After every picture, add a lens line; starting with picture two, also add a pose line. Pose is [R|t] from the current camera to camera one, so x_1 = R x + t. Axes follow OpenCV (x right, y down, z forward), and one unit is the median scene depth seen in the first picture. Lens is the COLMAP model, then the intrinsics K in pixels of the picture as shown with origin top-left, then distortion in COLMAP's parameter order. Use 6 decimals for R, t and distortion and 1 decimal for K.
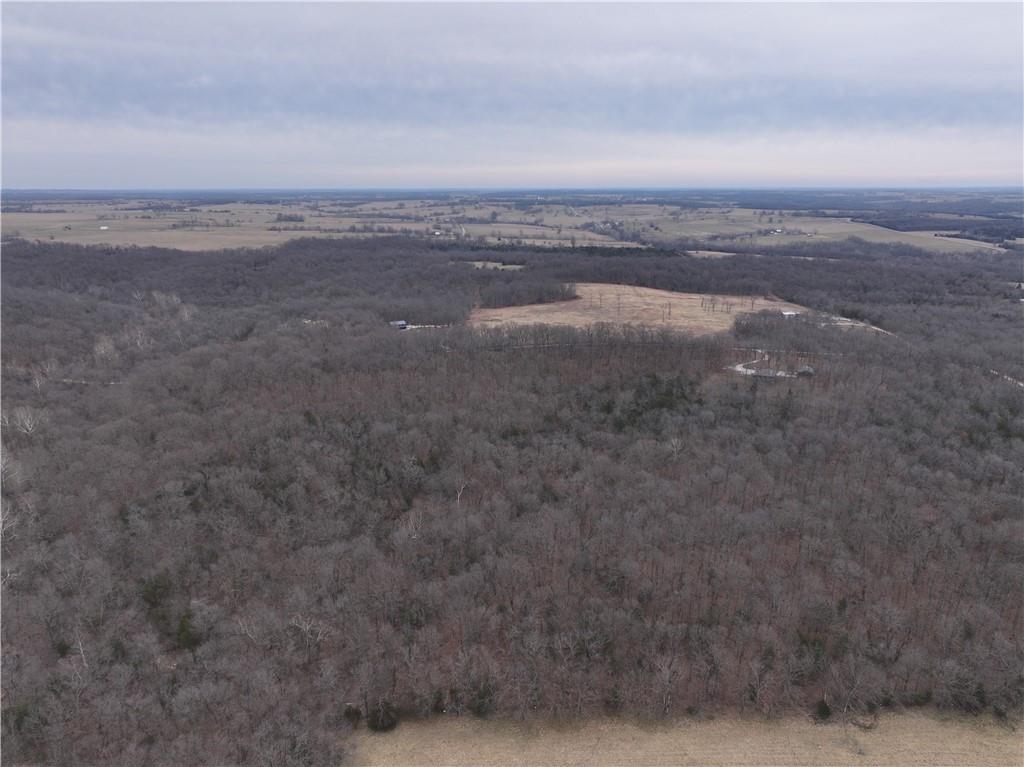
lens RADIAL K [[720.2, 0, 510.9], [0, 720.2, 368.4], [0, 0, 1]] dist [-0.000905, 0.019627]
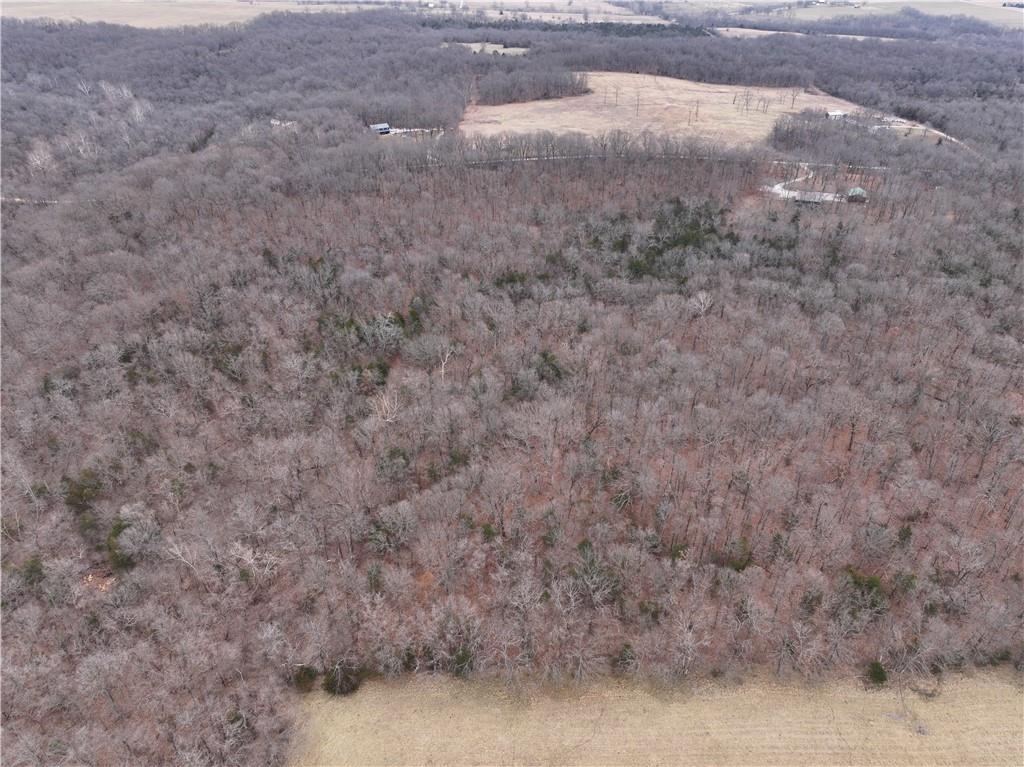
lens RADIAL K [[720.2, 0, 510.9], [0, 720.2, 368.4], [0, 0, 1]] dist [-0.000905, 0.019627]
pose [[0.999974, 0.002762, -0.006717, 0.010045], [-0.000762, 0.959642, 0.281223, -0.044383], [0.007222, -0.281211, 0.959619, 0.148831]]
